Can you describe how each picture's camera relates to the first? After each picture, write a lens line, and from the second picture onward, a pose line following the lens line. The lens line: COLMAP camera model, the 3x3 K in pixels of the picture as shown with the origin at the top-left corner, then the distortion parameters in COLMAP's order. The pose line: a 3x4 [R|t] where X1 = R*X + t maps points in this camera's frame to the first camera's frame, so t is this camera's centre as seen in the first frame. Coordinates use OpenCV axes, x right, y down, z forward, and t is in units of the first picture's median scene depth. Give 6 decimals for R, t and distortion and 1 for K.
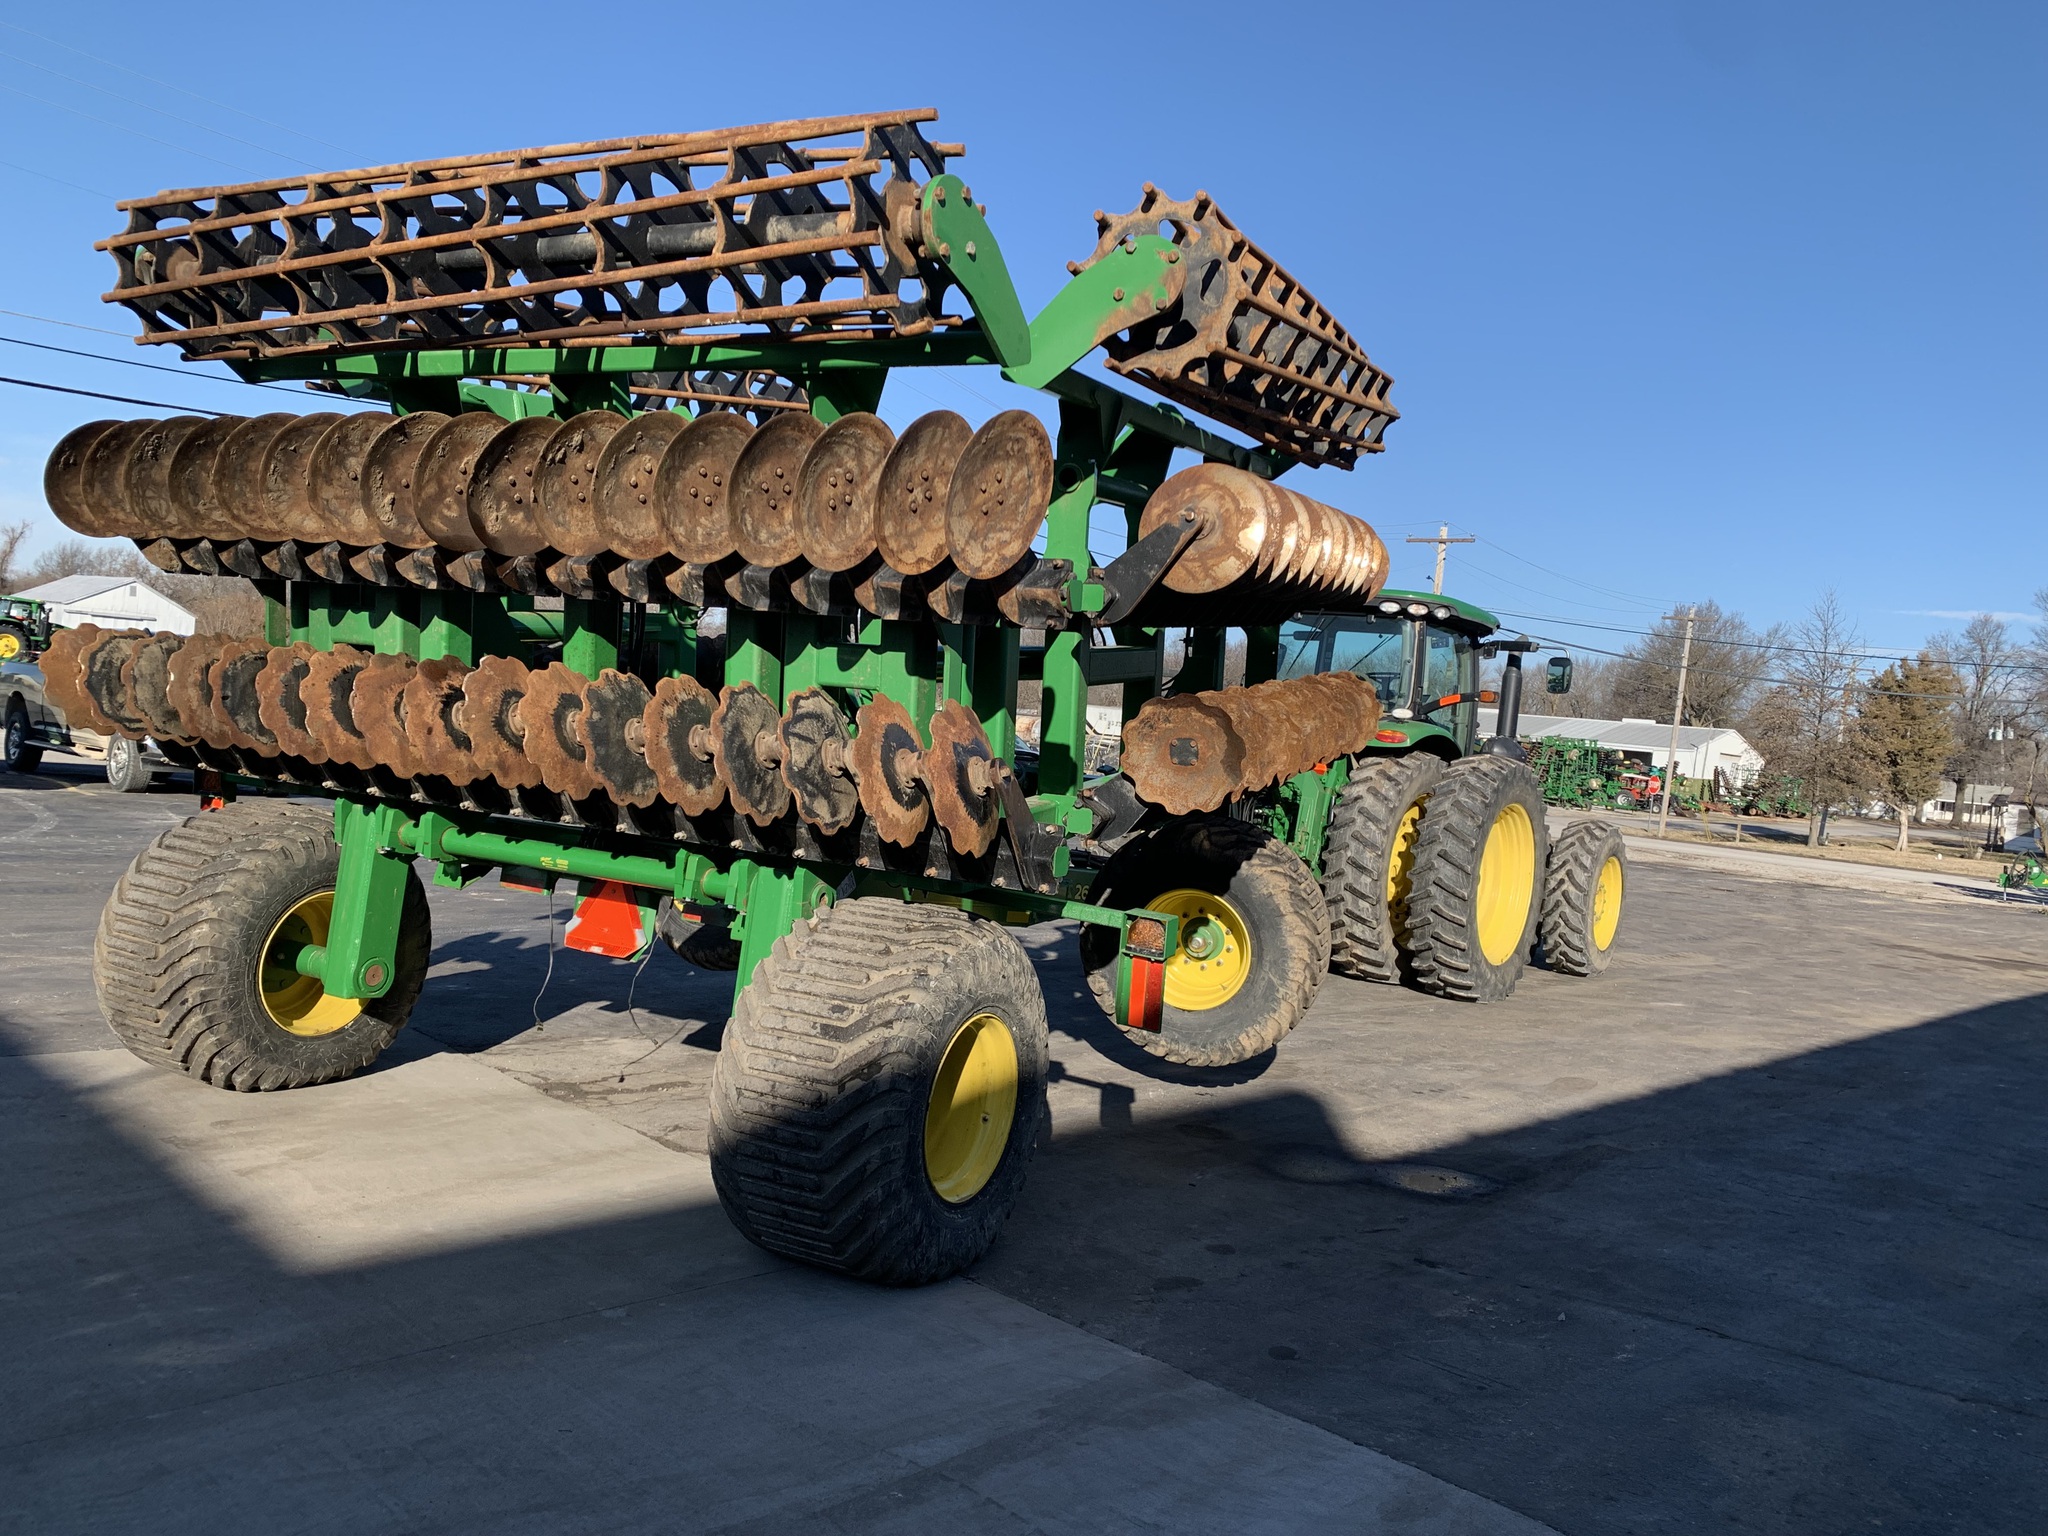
lens RADIAL K [[1573.3, 0, 1026.9], [0, 1573.3, 764.3], [0, 0, 1]] dist [0.023946, -0.017609]
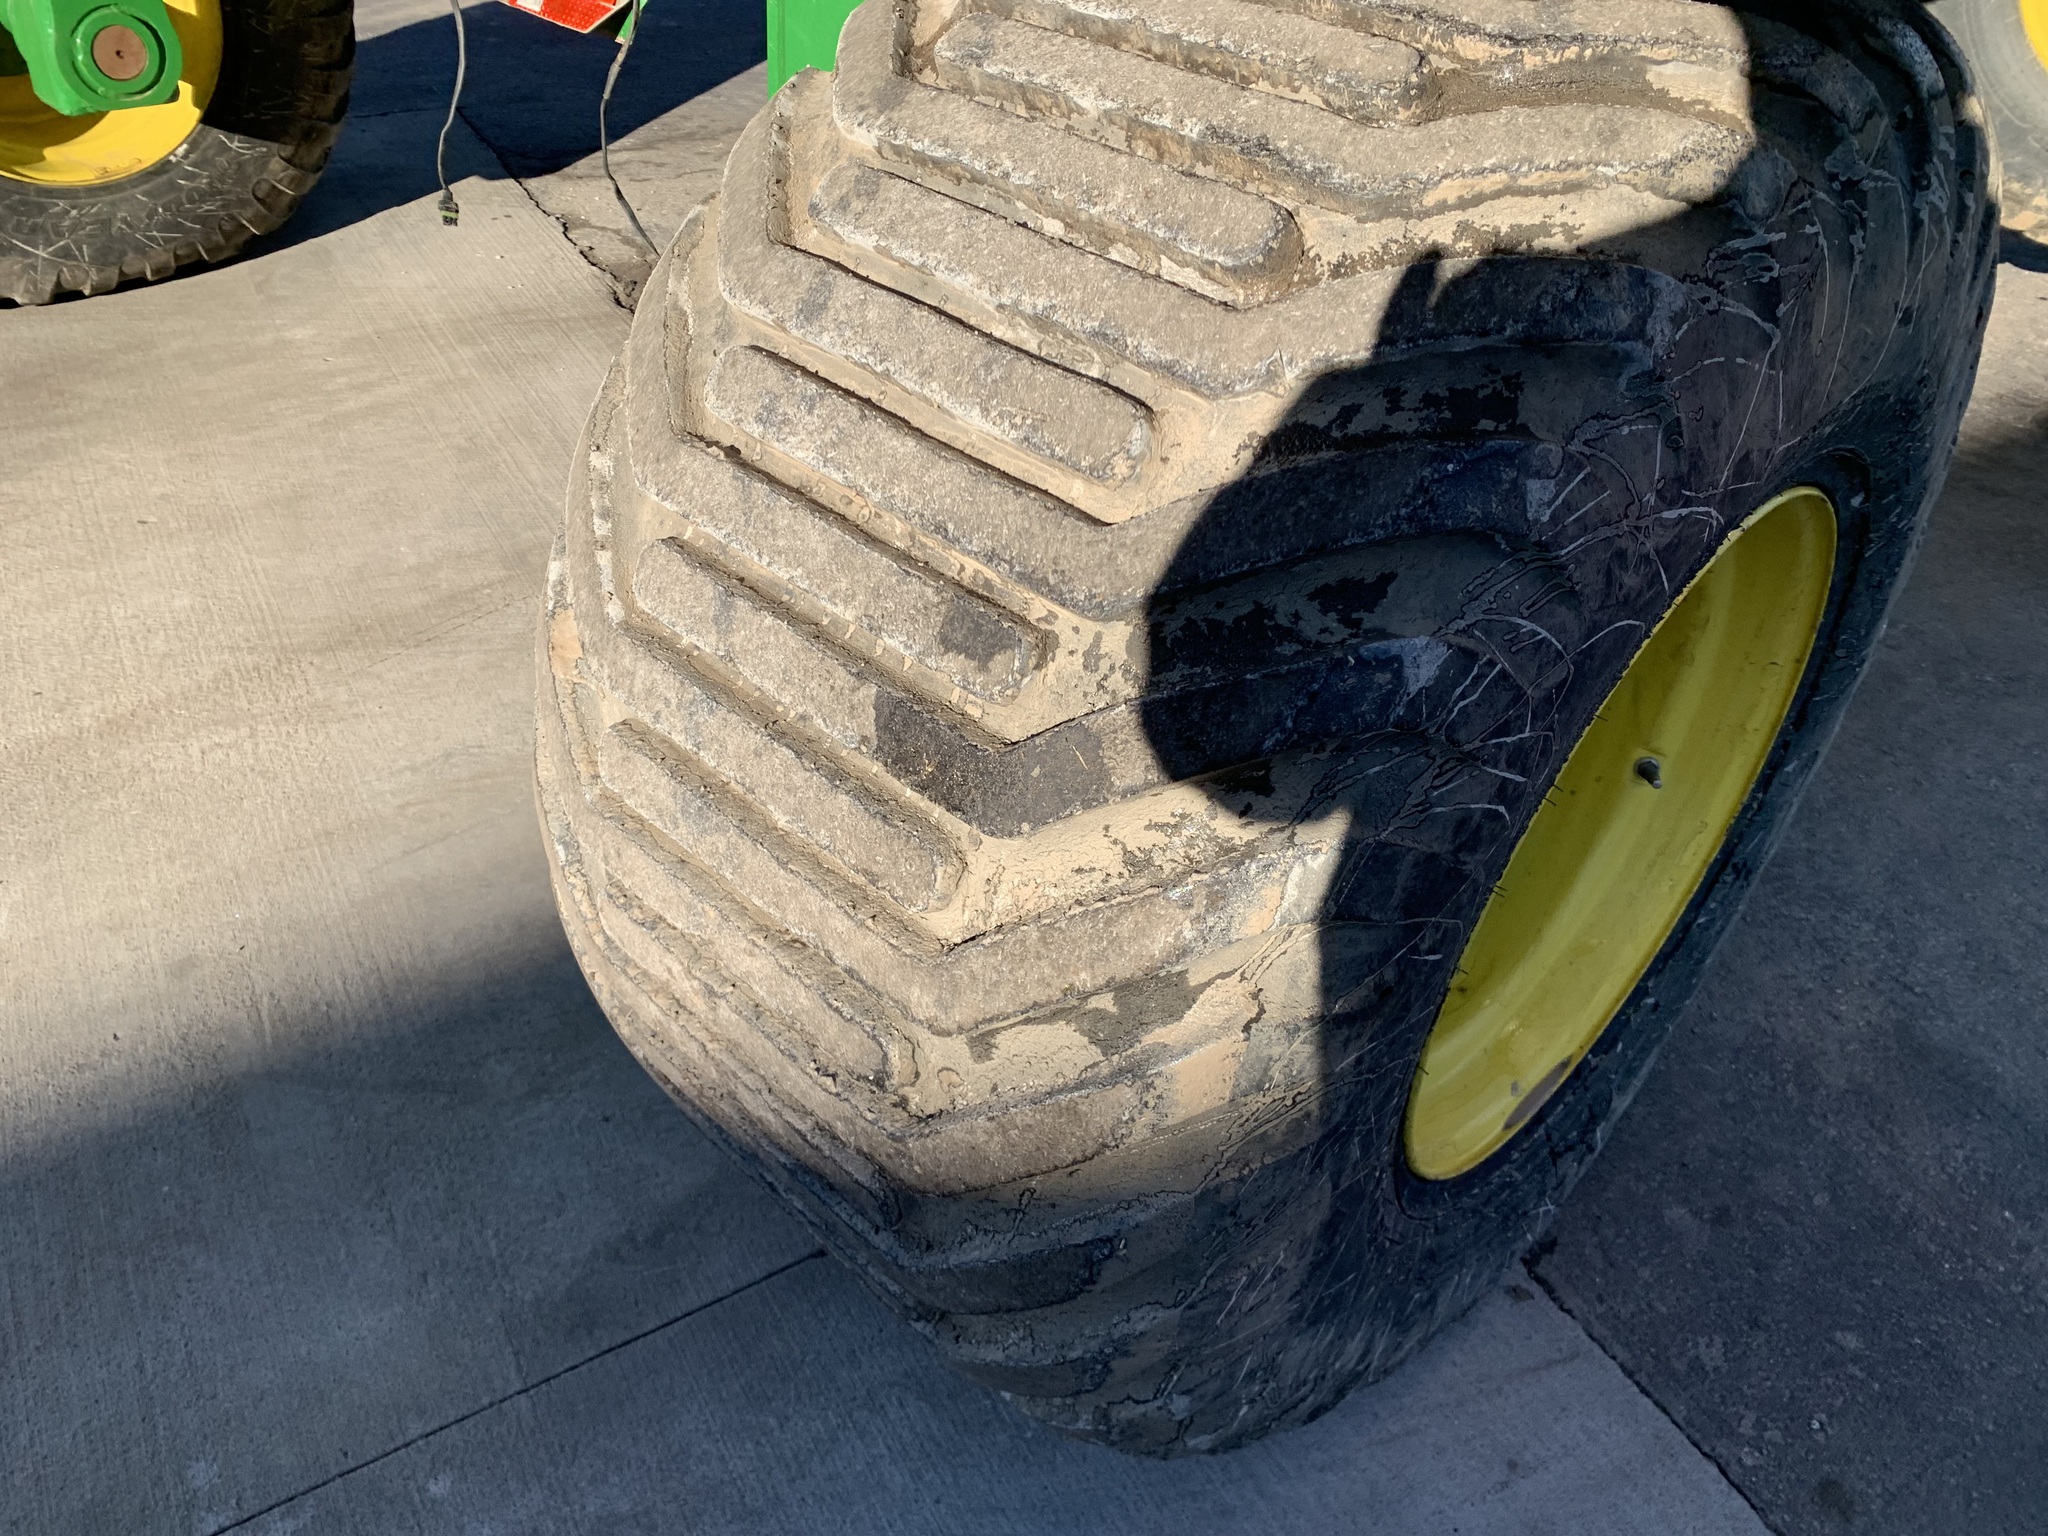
lens RADIAL K [[1573.3, 0, 1032.2], [0, 1573.3, 765.1], [0, 0, 1]] dist [0.023946, -0.017609]
pose [[0.957993, 0.130437, -0.255412, -0.050868], [0.048737, 0.803588, 0.593187, 0.049771], [0.282620, -0.580717, 0.763475, 0.665814]]
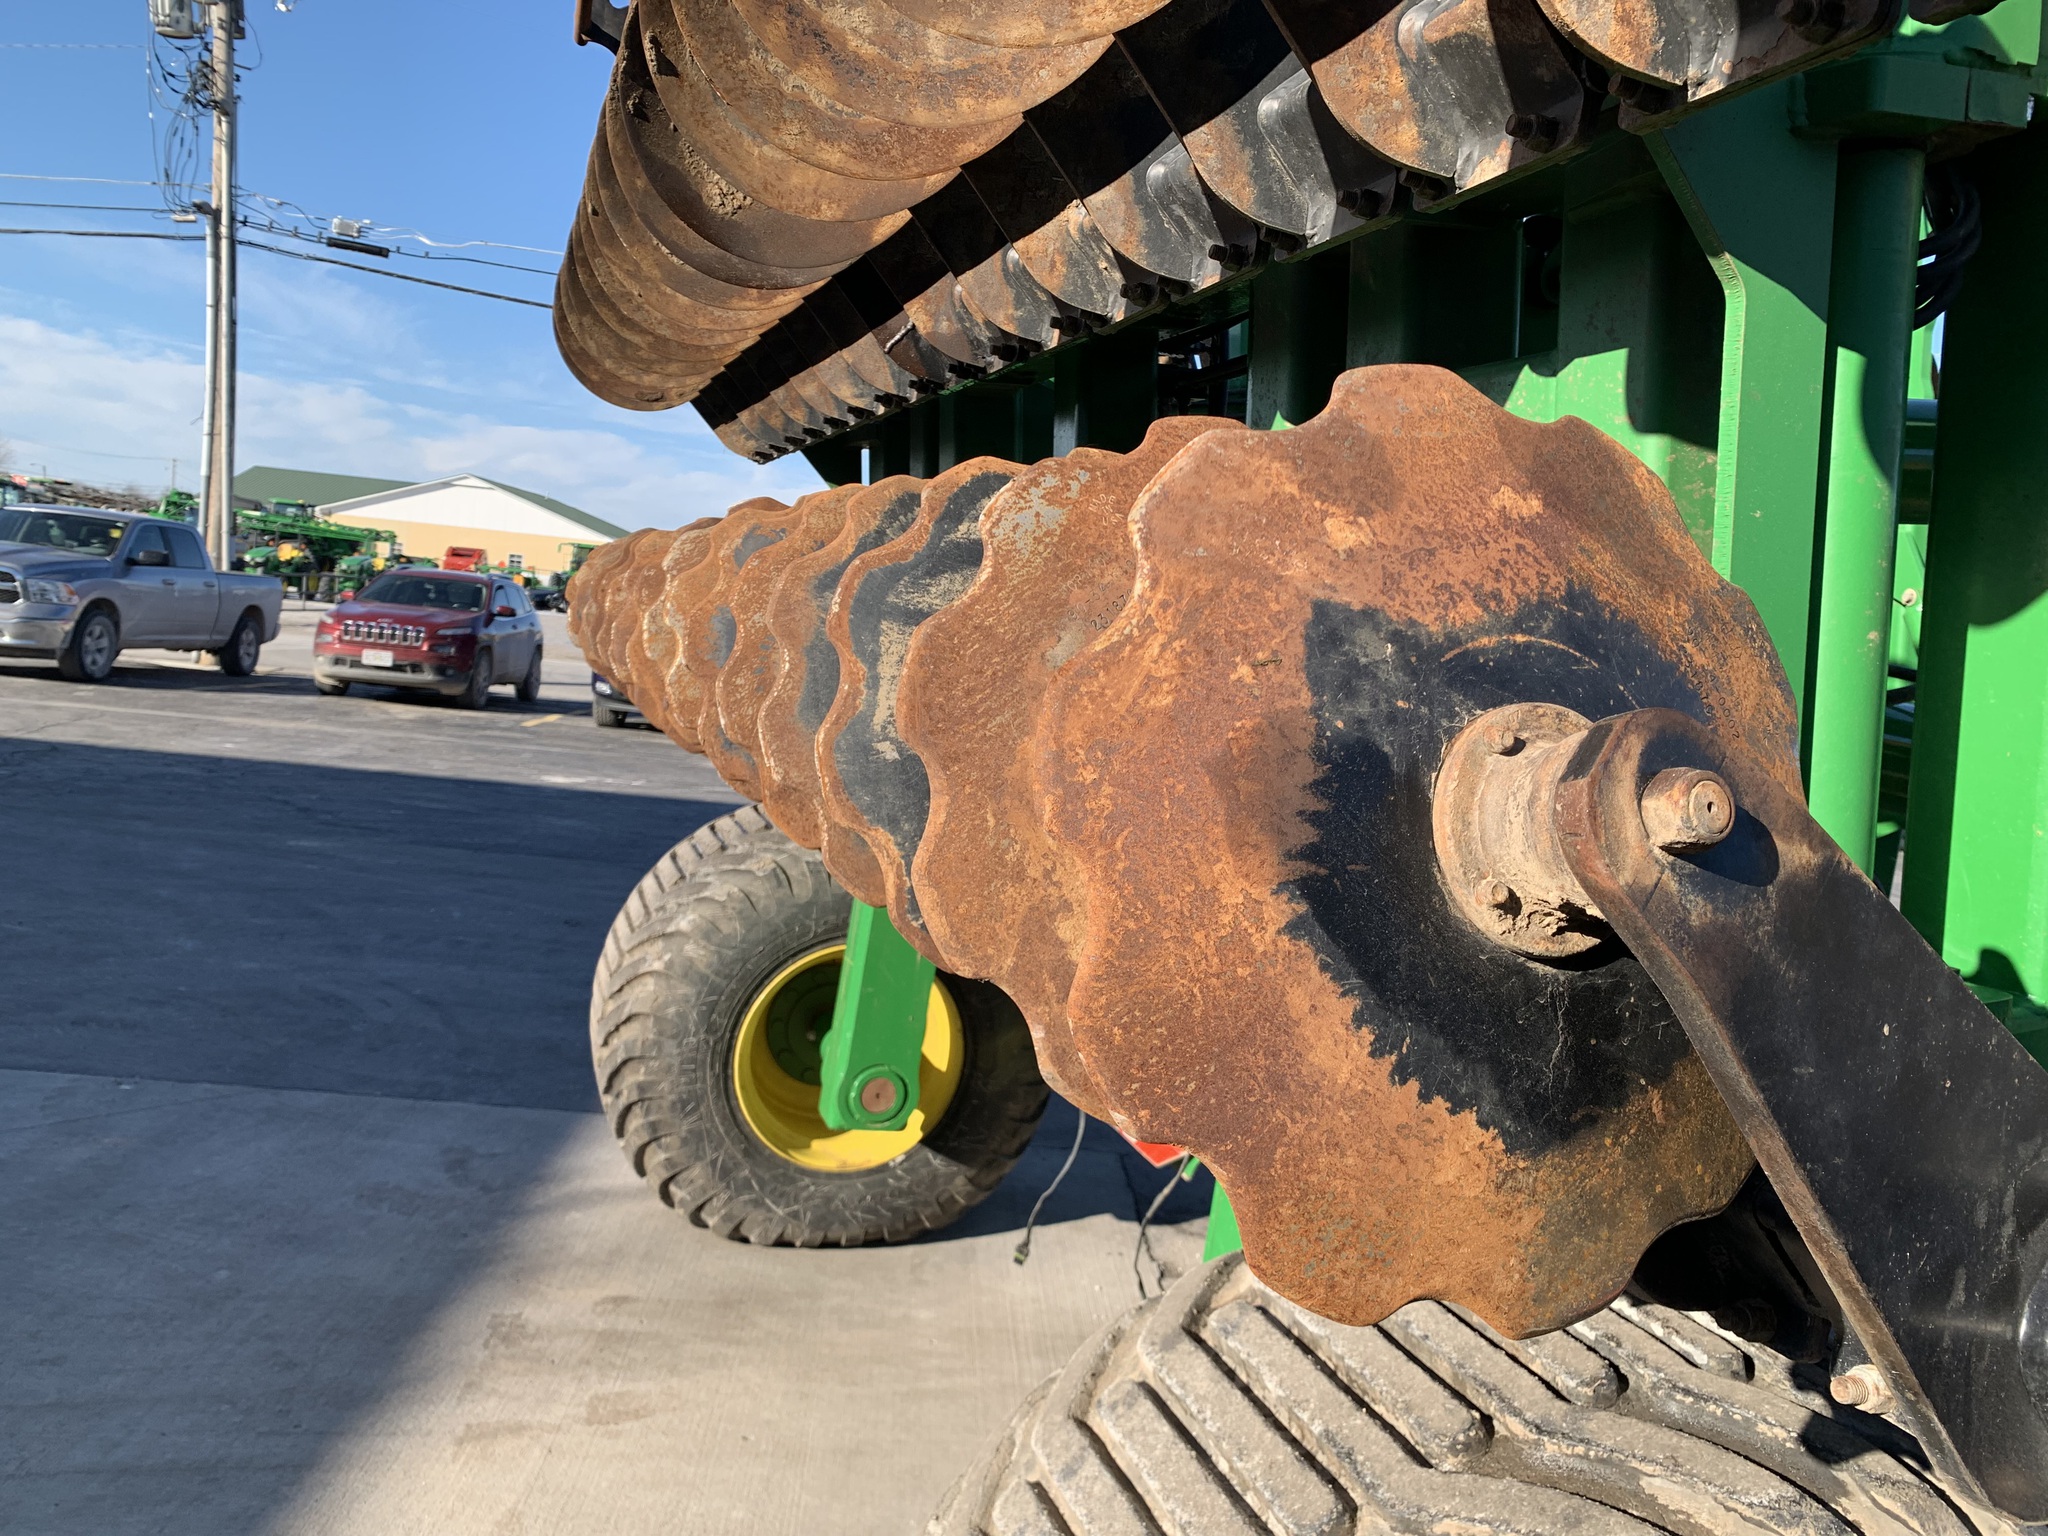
lens RADIAL K [[1573.3, 0, 1039.6], [0, 1573.3, 764.1], [0, 0, 1]] dist [0.023946, -0.017609]
pose [[0.735421, 0.037865, -0.676552, 0.028873], [-0.043786, 0.999006, 0.008316, 0.001386], [0.676194, 0.023507, 0.736348, 0.628662]]
